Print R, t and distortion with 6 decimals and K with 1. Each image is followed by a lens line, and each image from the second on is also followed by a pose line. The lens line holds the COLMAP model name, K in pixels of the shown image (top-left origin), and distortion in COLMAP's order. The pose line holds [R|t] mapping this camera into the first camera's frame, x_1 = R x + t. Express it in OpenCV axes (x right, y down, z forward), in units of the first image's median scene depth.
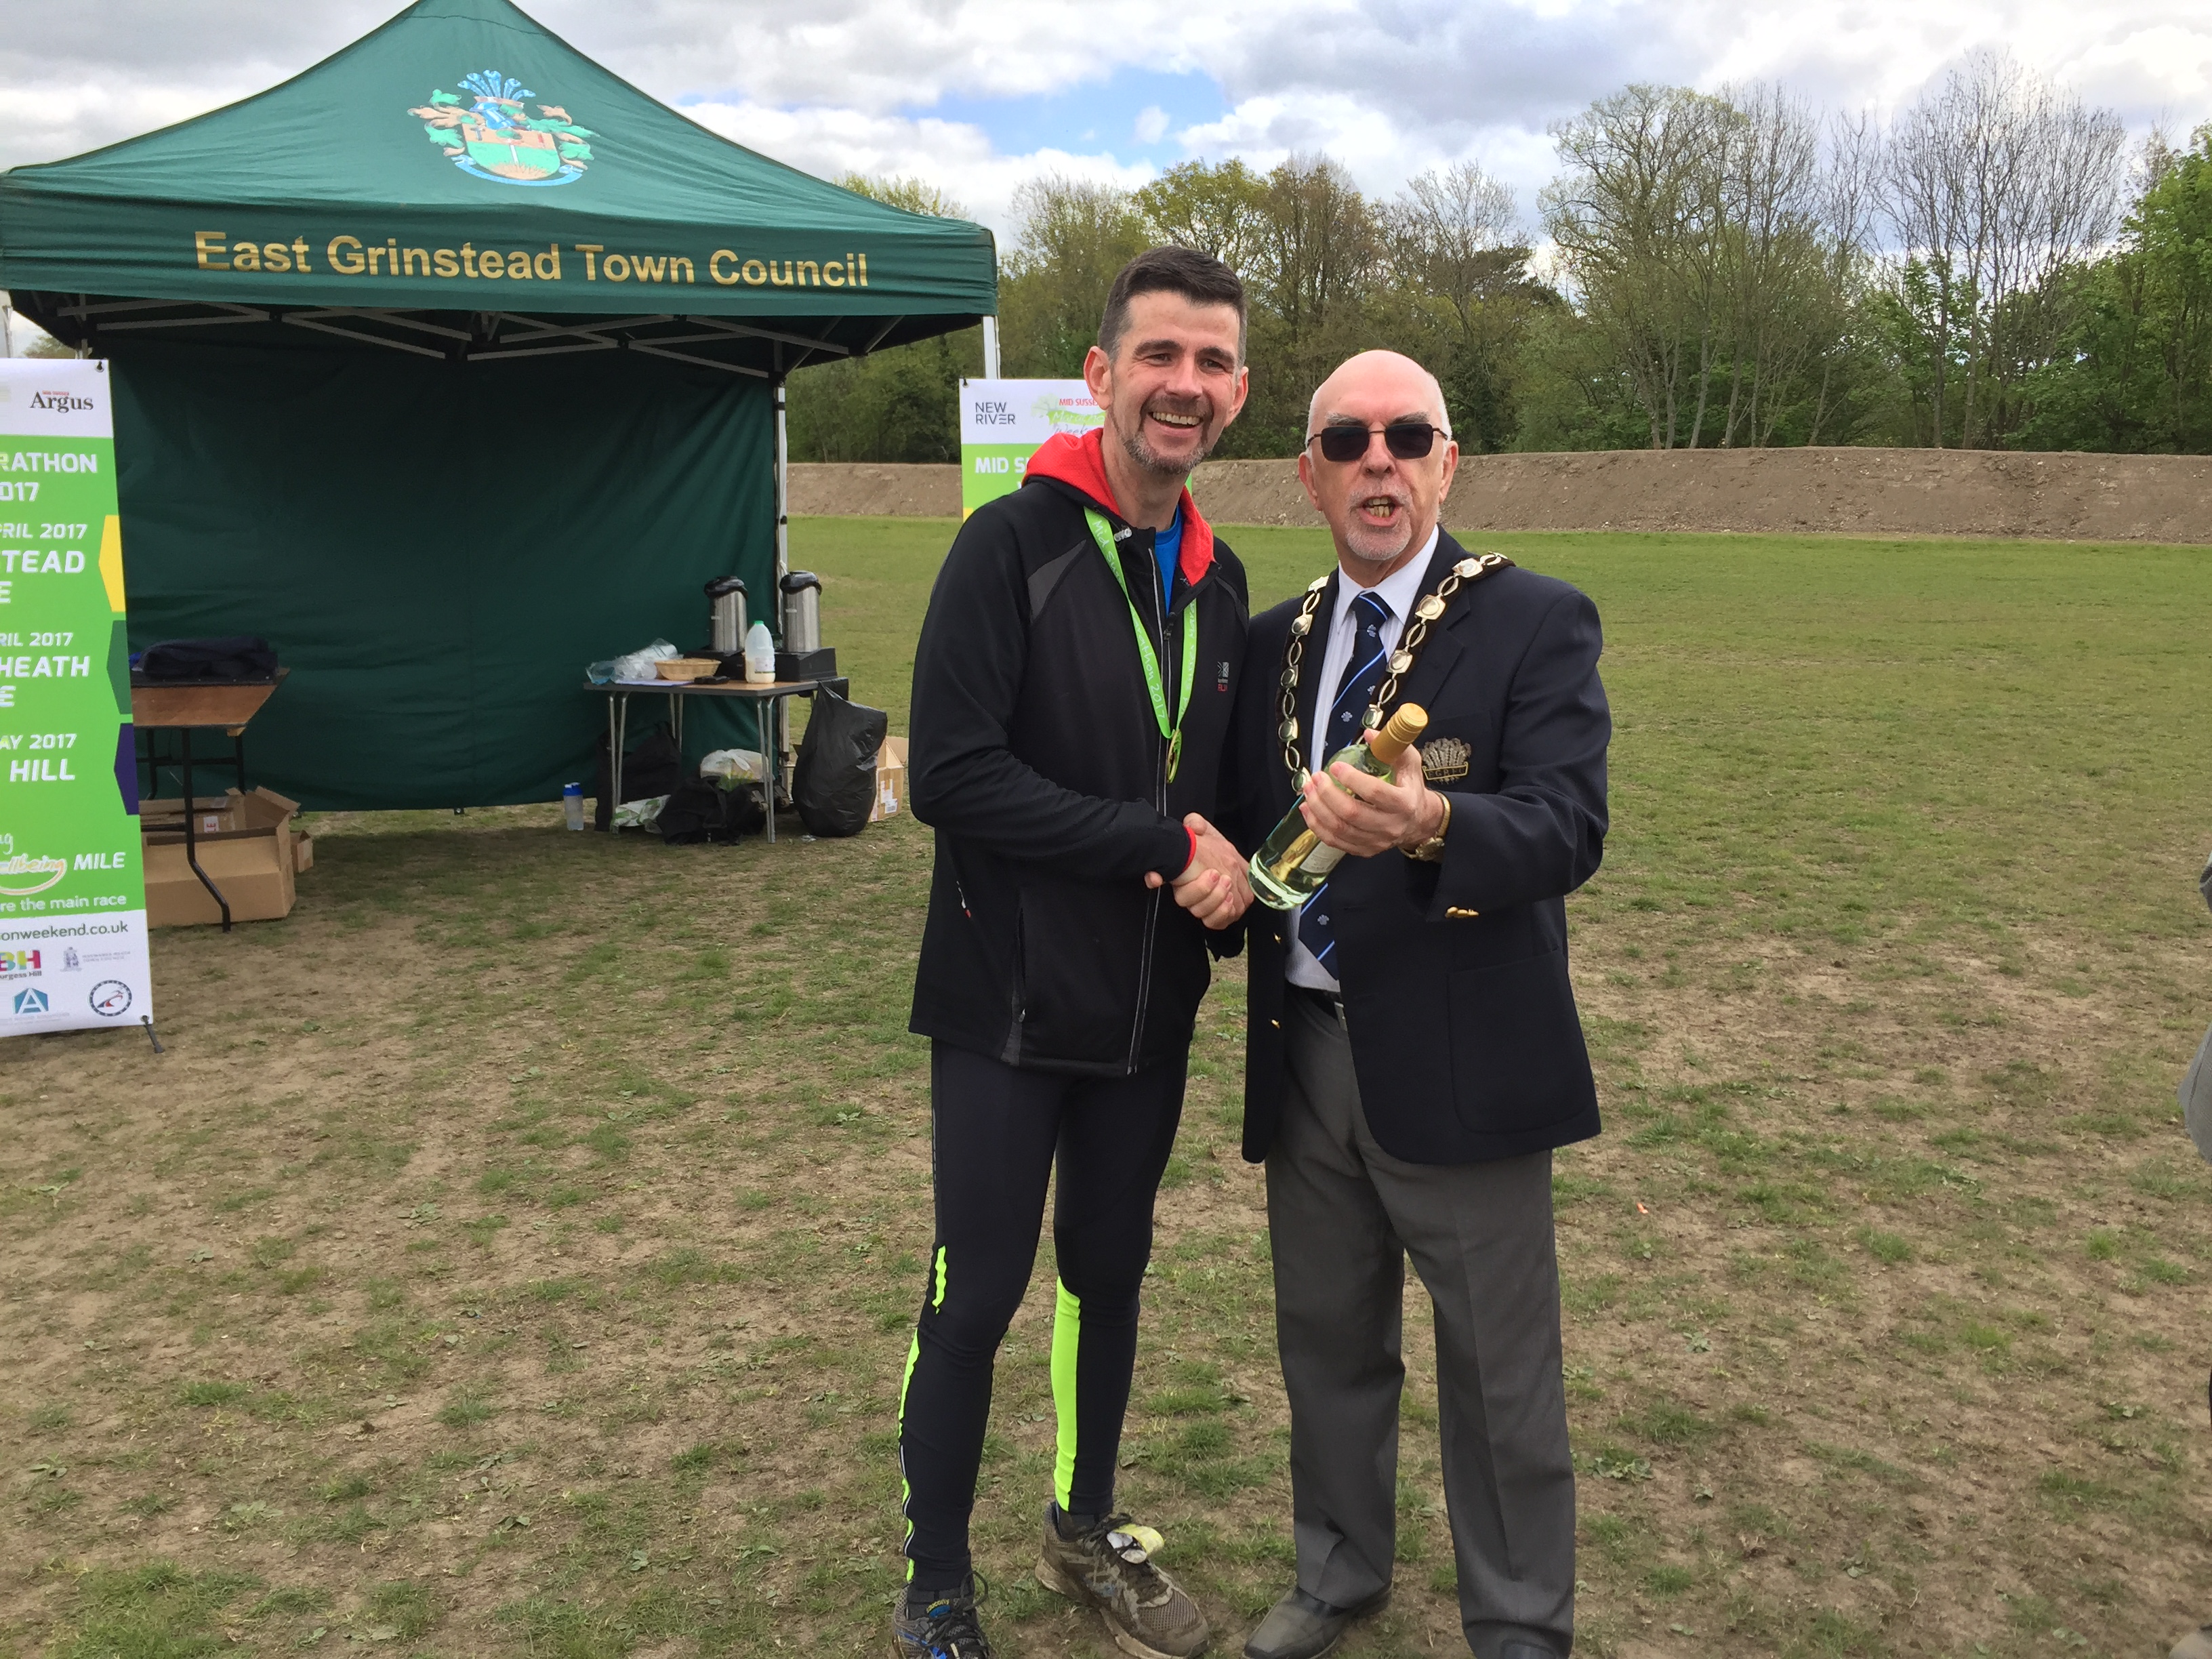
lens RADIAL K [[1889.5, 0, 1116.5], [0, 1889.5, 819.1], [0, 0, 1]] dist [0.091150, -0.125035]
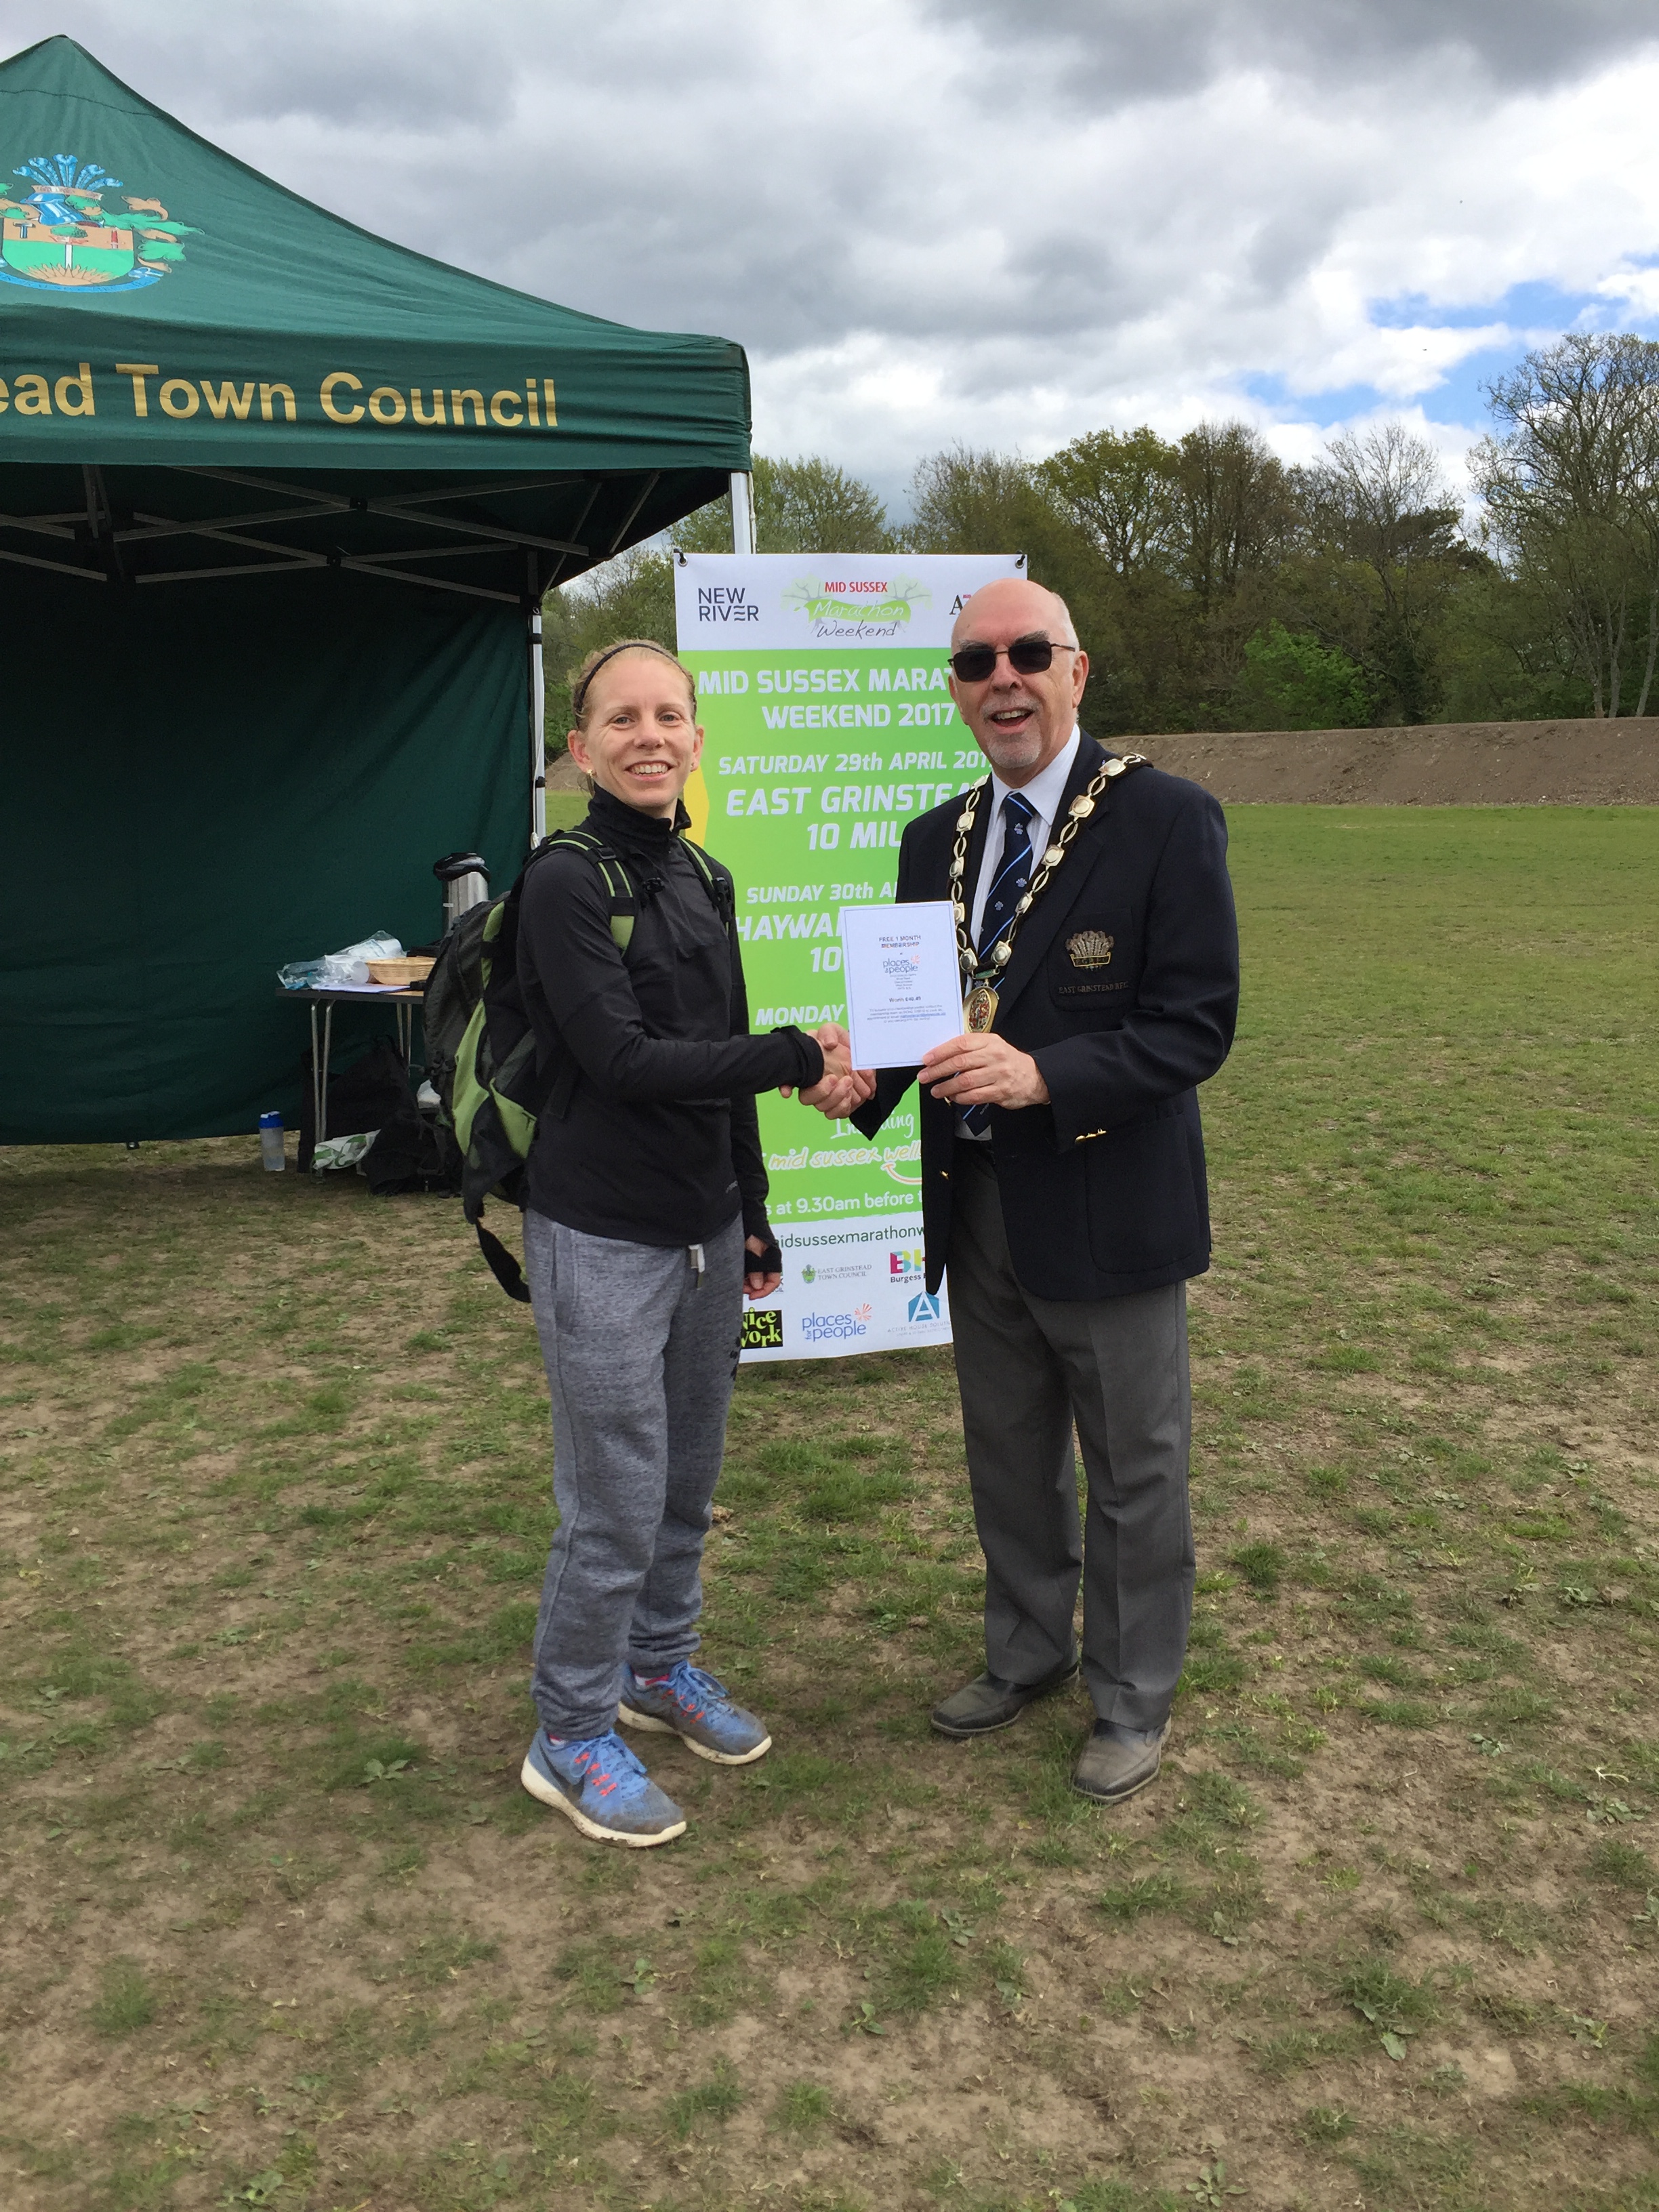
lens RADIAL K [[1885.2, 0, 834.4], [0, 1885.2, 1097.6], [0, 0, 1]] dist [0.100843, -0.125556]
pose [[0.995213, 0.008639, -0.097344, 0.048252], [-0.008796, 0.999961, -0.001189, -0.046943], [0.097330, 0.002039, 0.995250, 0.412946]]
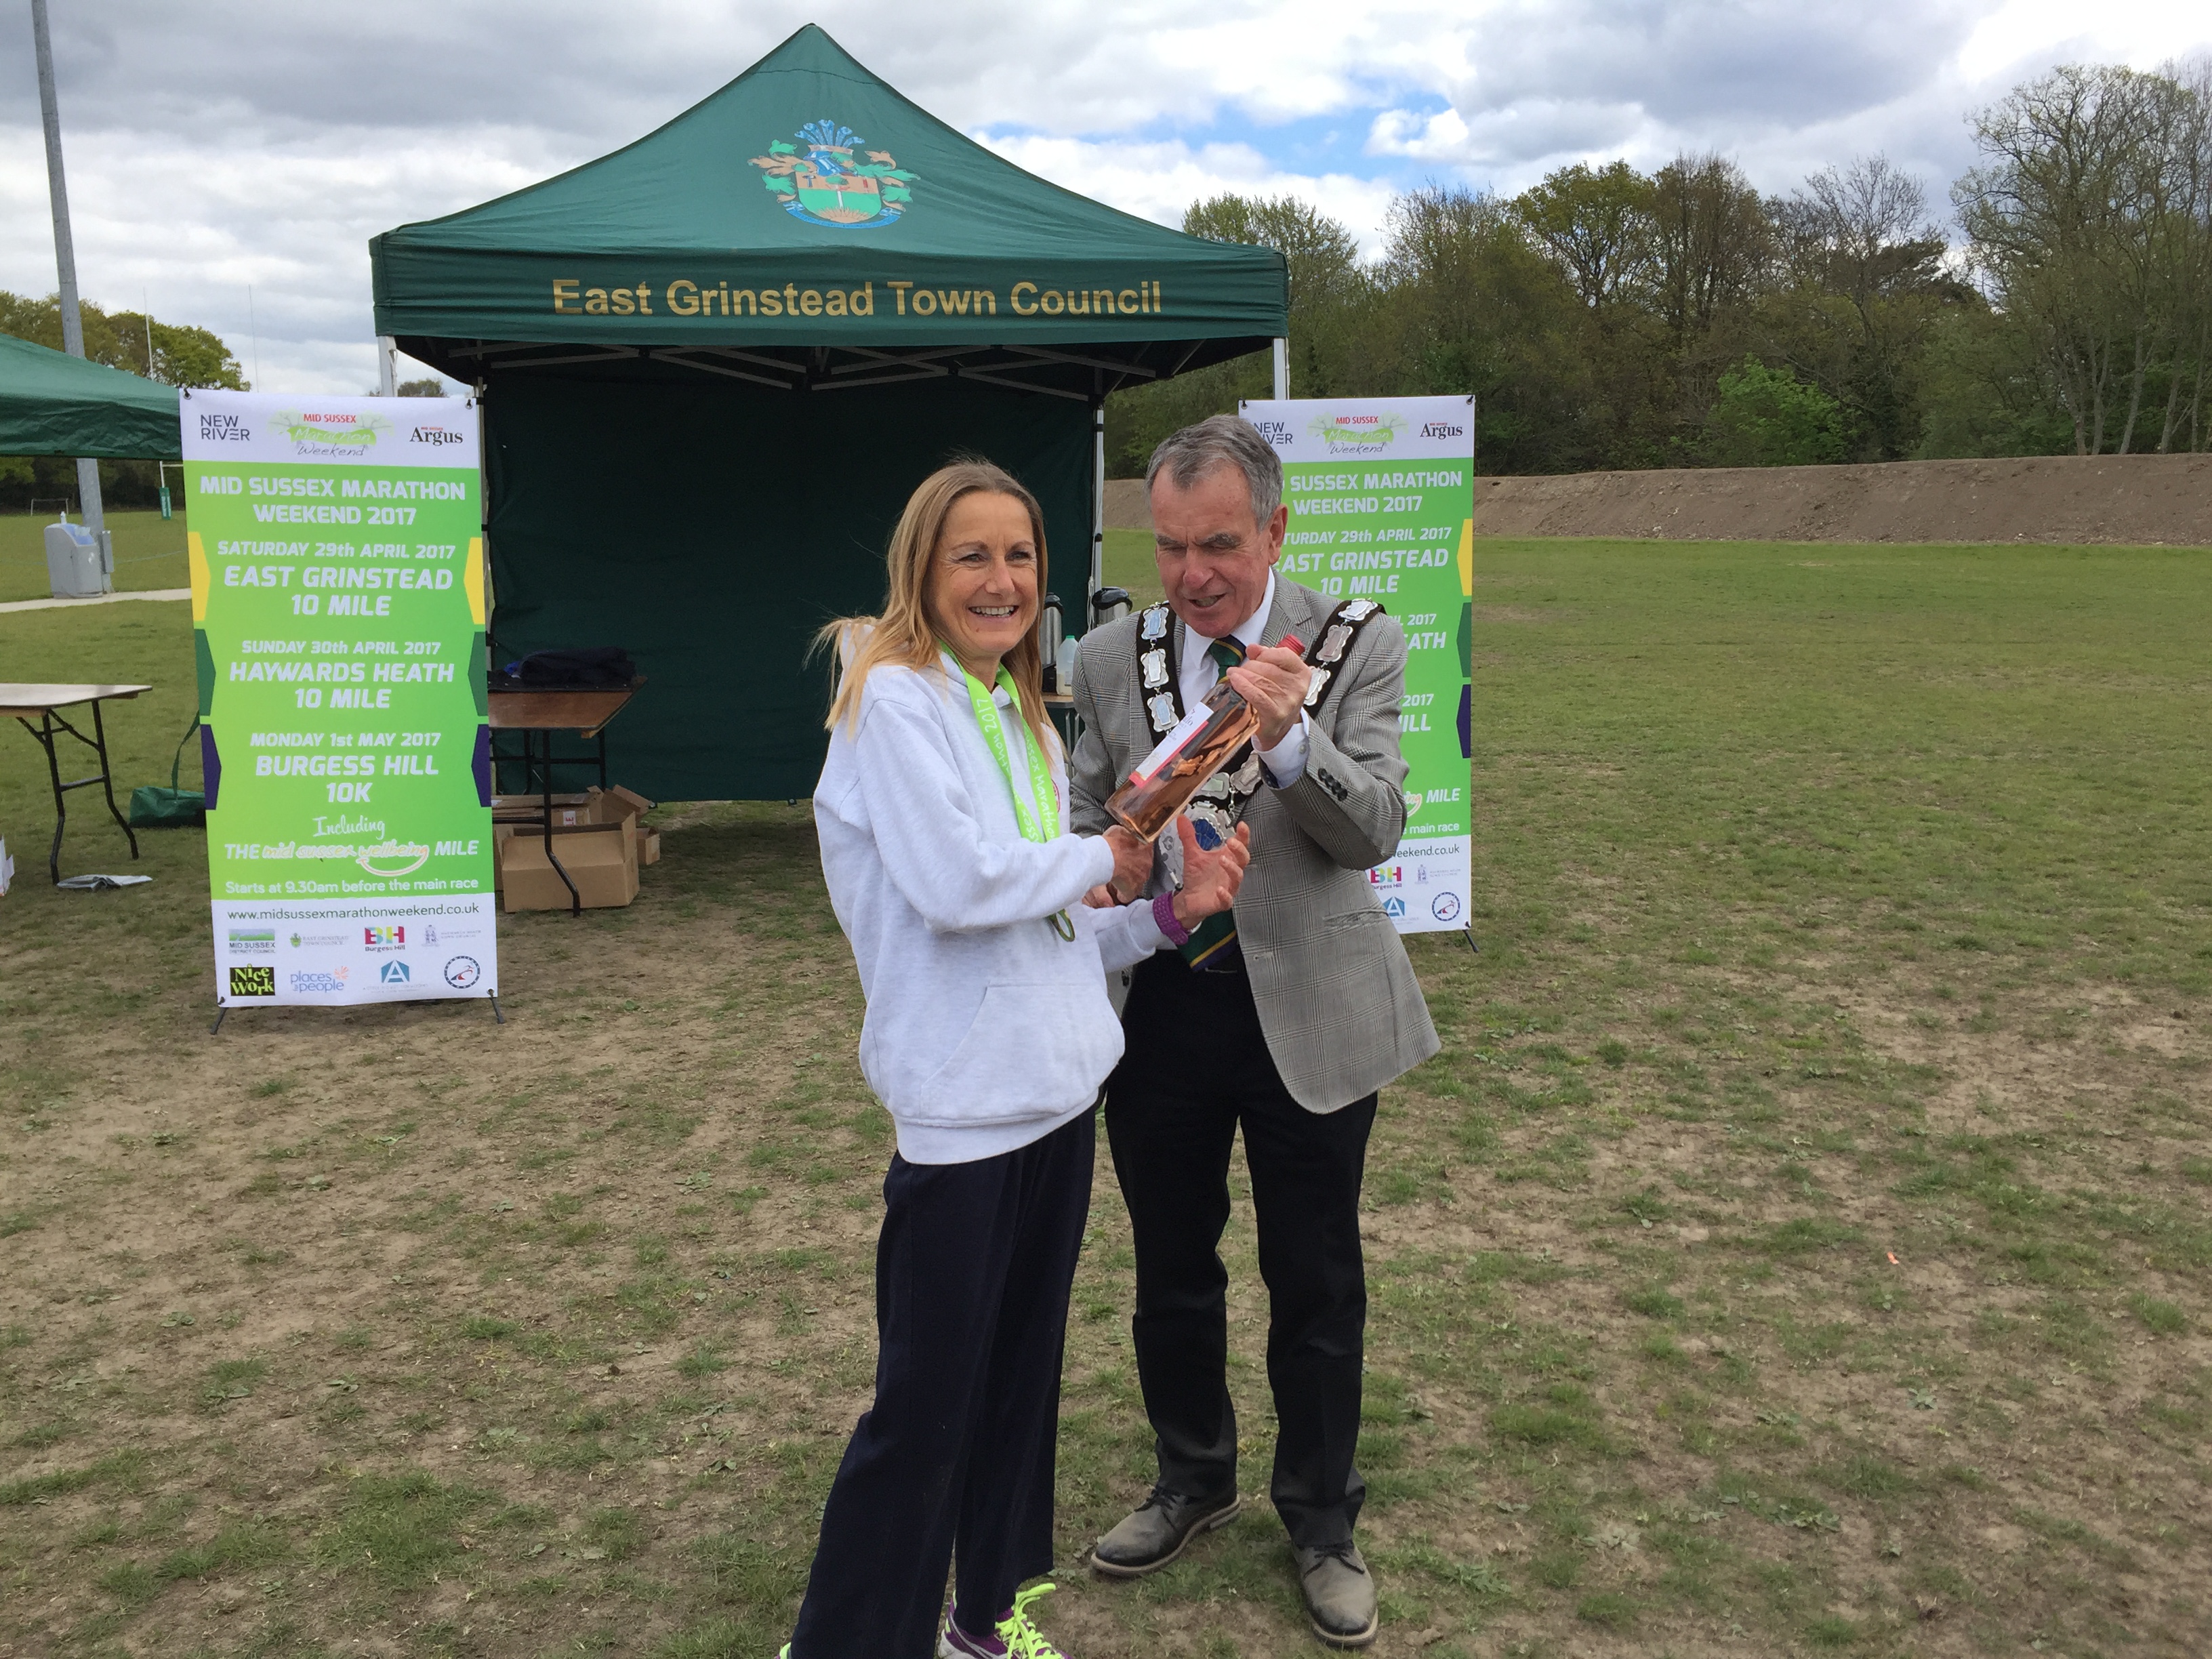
lens RADIAL K [[1889.5, 0, 1116.5], [0, 1889.5, 819.1], [0, 0, 1]] dist [0.091150, -0.125035]
pose [[0.981732, 0.025908, -0.188494, 0.058593], [-0.027305, 0.999616, -0.004820, -0.000550], [0.188297, 0.009879, 0.982062, -0.015538]]
